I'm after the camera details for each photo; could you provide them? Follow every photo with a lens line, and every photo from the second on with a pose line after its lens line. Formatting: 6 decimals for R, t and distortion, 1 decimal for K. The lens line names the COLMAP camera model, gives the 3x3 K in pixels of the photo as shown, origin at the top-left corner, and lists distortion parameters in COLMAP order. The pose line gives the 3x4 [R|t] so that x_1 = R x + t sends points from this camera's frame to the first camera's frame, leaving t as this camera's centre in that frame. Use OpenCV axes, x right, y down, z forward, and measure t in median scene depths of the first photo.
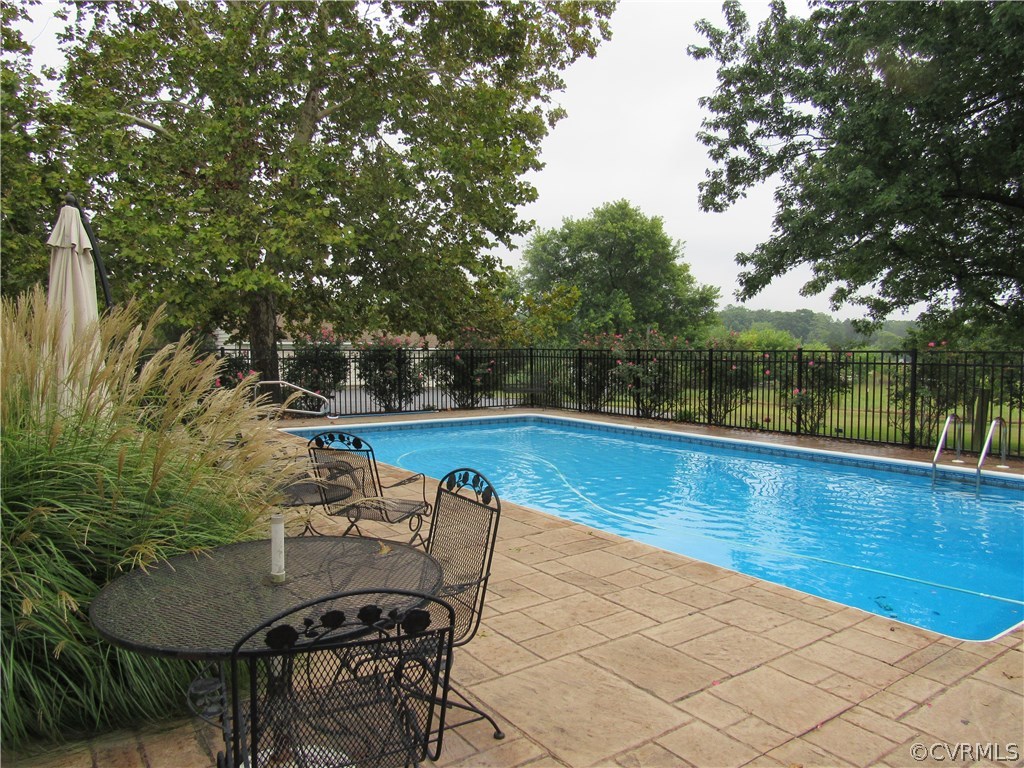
lens RADIAL K [[716.7, 0, 509.5], [0, 716.7, 381.7], [0, 0, 1]] dist [-0.048116, -0.005559]
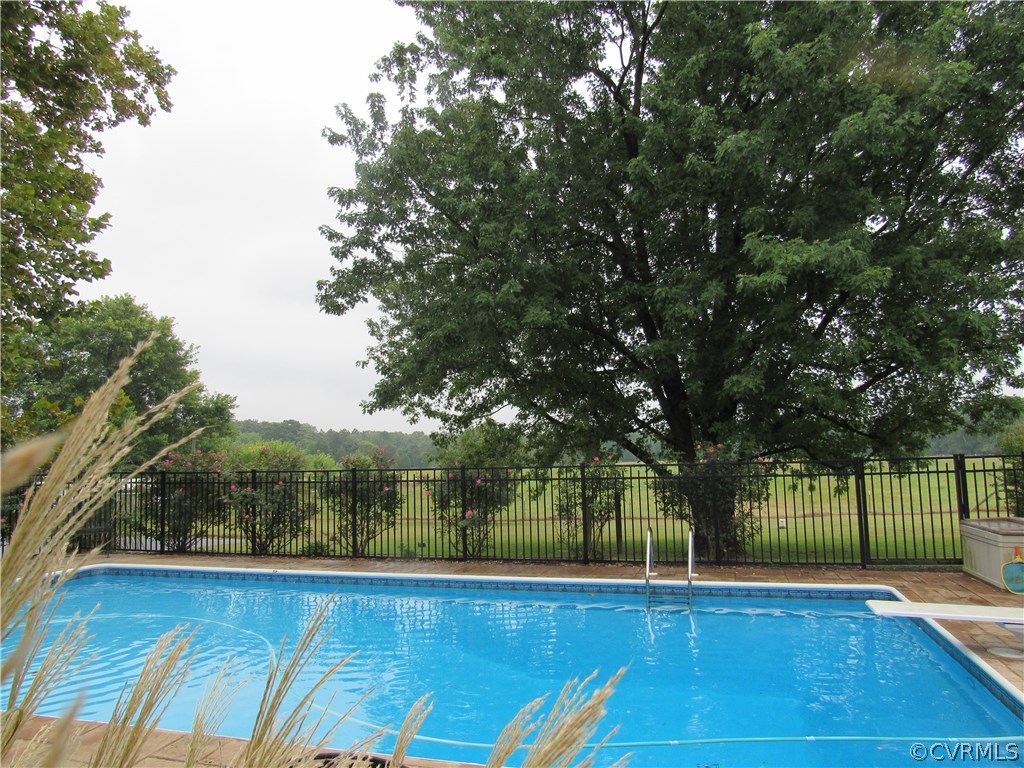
lens RADIAL K [[716.7, 0, 513.6], [0, 716.7, 390.1], [0, 0, 1]] dist [-0.048116, -0.005559]
pose [[0.768147, 0.039249, 0.639070, -0.113333], [0.052084, 0.990981, -0.123466, -0.020193], [-0.638152, 0.128125, 0.759175, 0.182744]]
